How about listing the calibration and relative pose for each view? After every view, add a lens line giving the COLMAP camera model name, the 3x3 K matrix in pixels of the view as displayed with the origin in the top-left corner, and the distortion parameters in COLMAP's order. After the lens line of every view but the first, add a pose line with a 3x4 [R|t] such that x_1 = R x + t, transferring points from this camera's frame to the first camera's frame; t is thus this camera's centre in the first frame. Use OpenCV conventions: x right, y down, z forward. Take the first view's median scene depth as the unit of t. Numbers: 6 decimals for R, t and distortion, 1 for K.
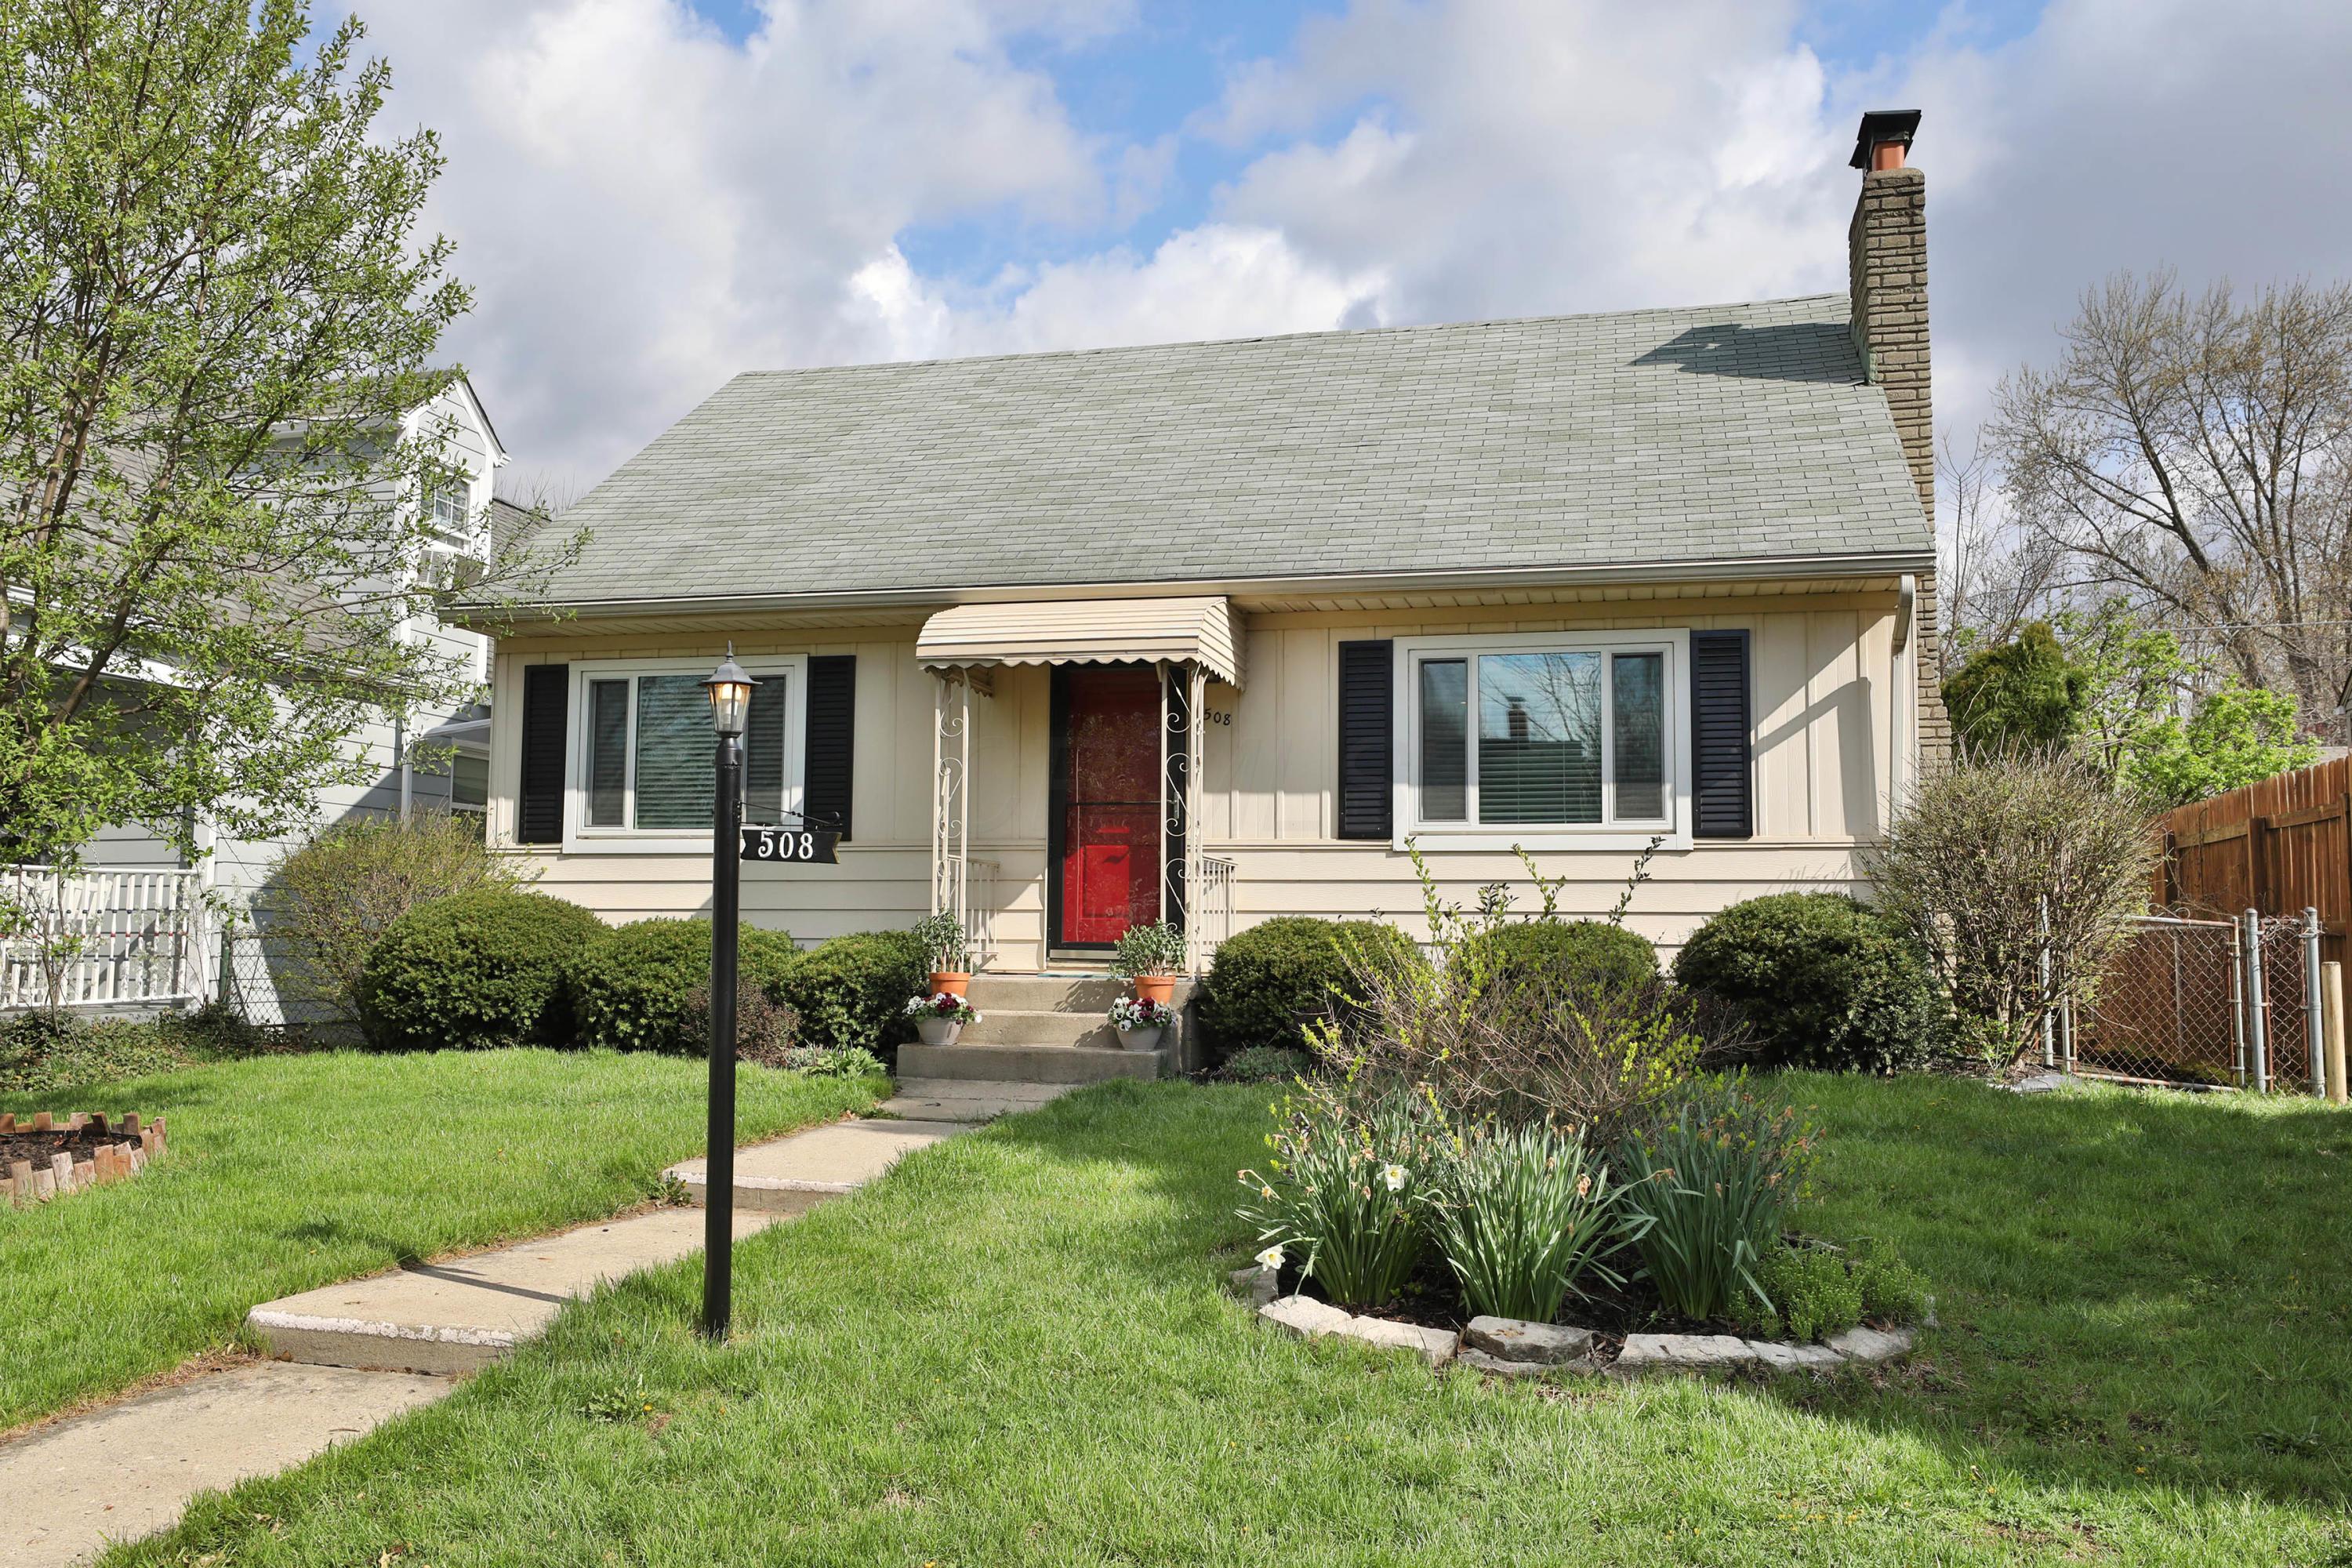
lens RADIAL K [[1953.7, 0, 1176.0], [0, 1953.7, 784.0], [0, 0, 1]] dist [0.011854, 0.014026]
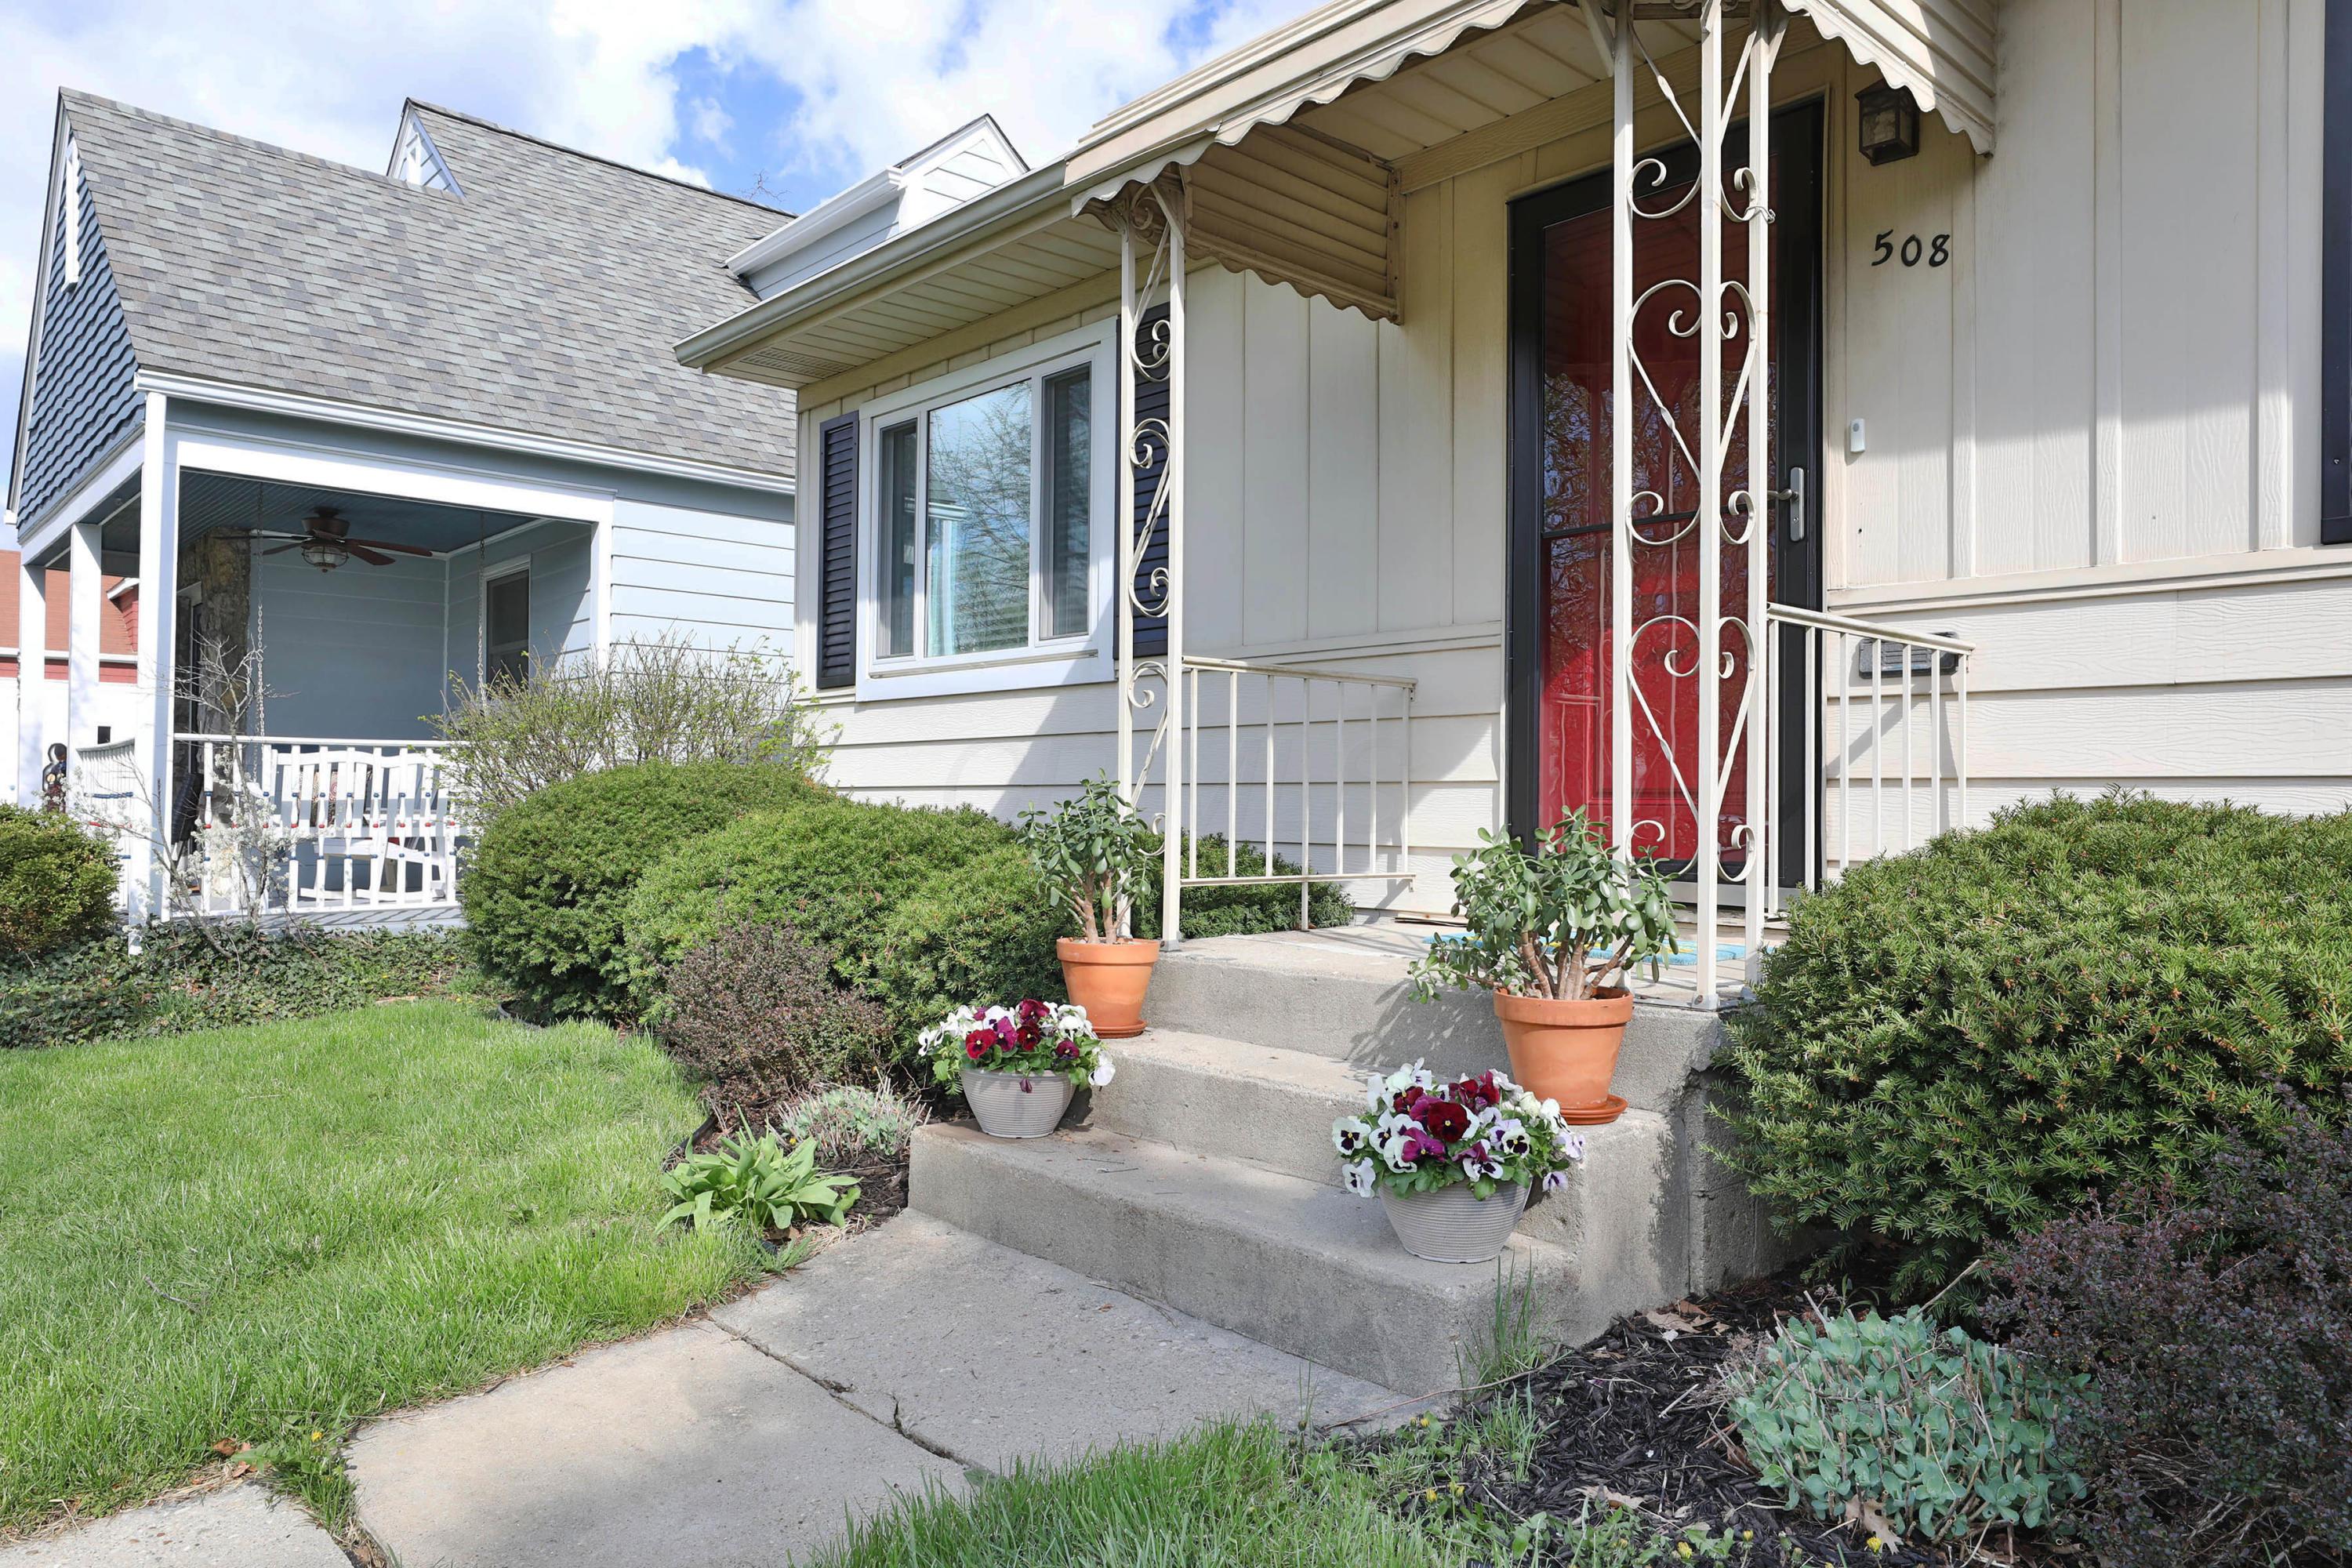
lens RADIAL K [[1557.2, 0, 1176.0], [0, 1557.2, 784.0], [0, 0, 1]] dist [0.003546, 0.000677]
pose [[0.829714, -0.009961, -0.558100, 0.072200], [0.046692, 0.997575, 0.051610, 0.046449], [0.556232, -0.068880, 0.828167, 0.713058]]
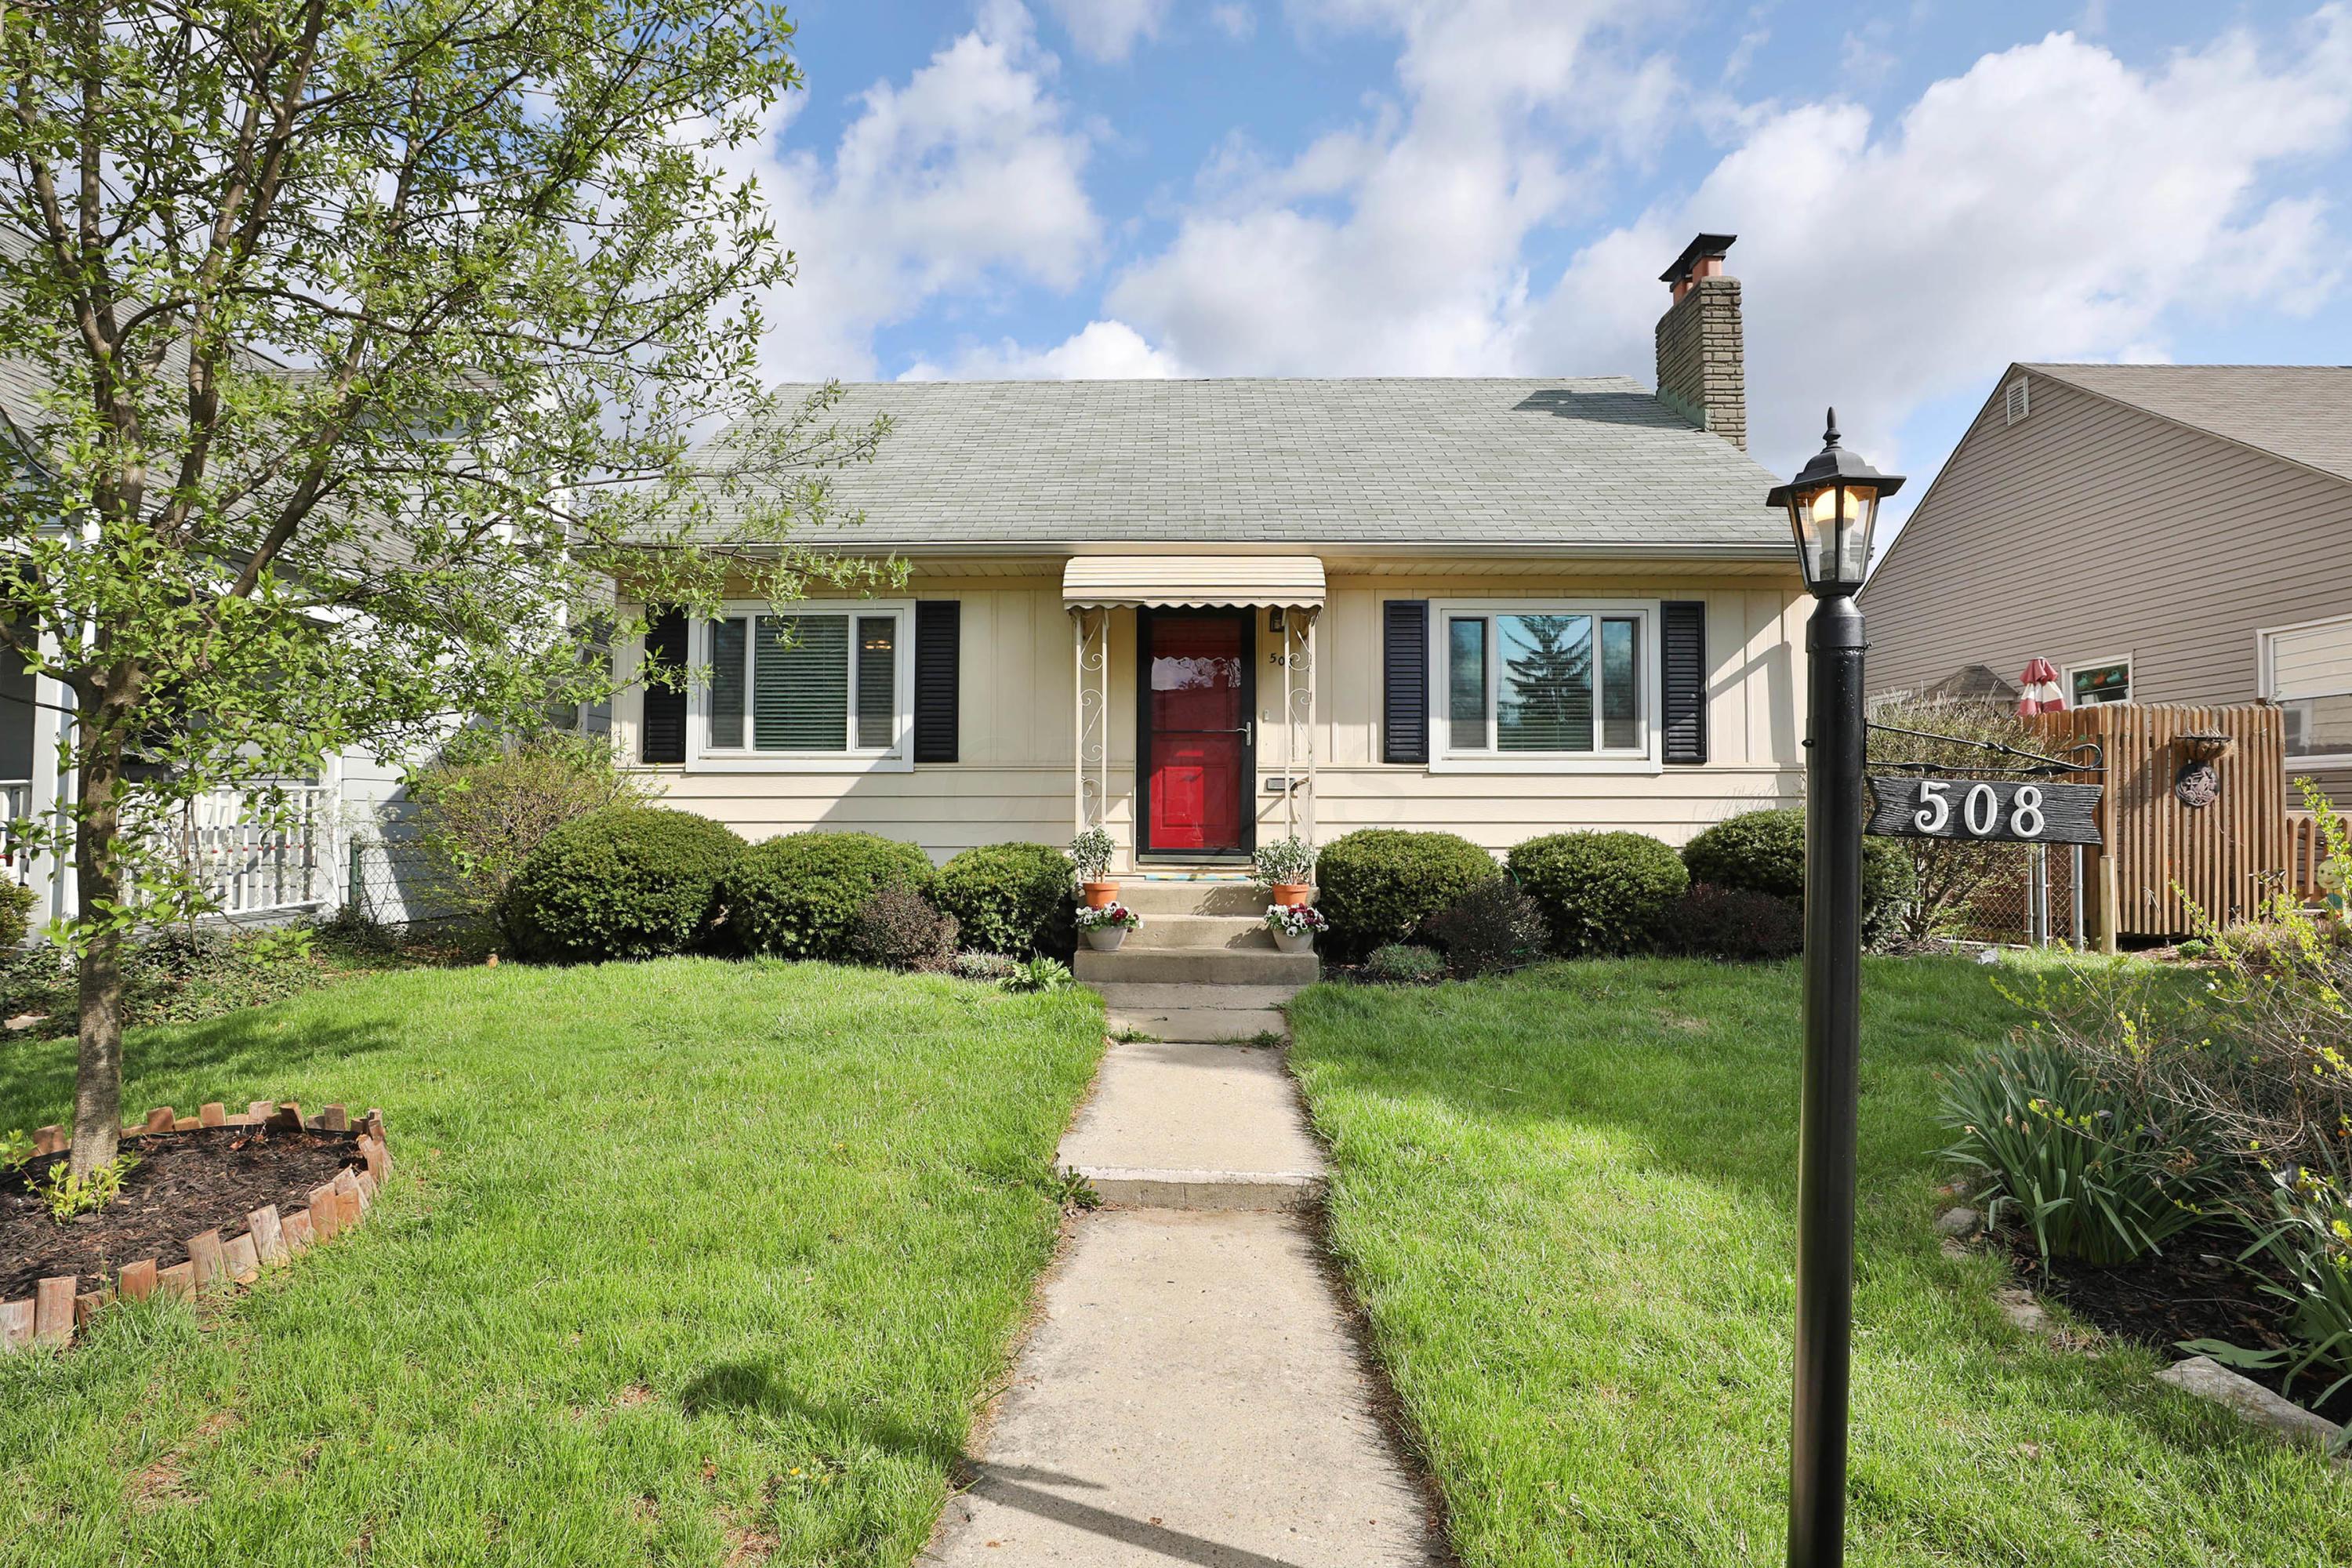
lens RADIAL K [[1142.5, 0, 1168.0], [0, 1142.5, 786.1], [0, 0, 1]] dist [-0.045105, 0.013898]
pose [[0.974753, -0.000764, 0.223285, -0.214818], [-0.011775, 0.998427, 0.054820, 0.005349], [-0.222976, -0.056065, 0.973210, 0.346575]]
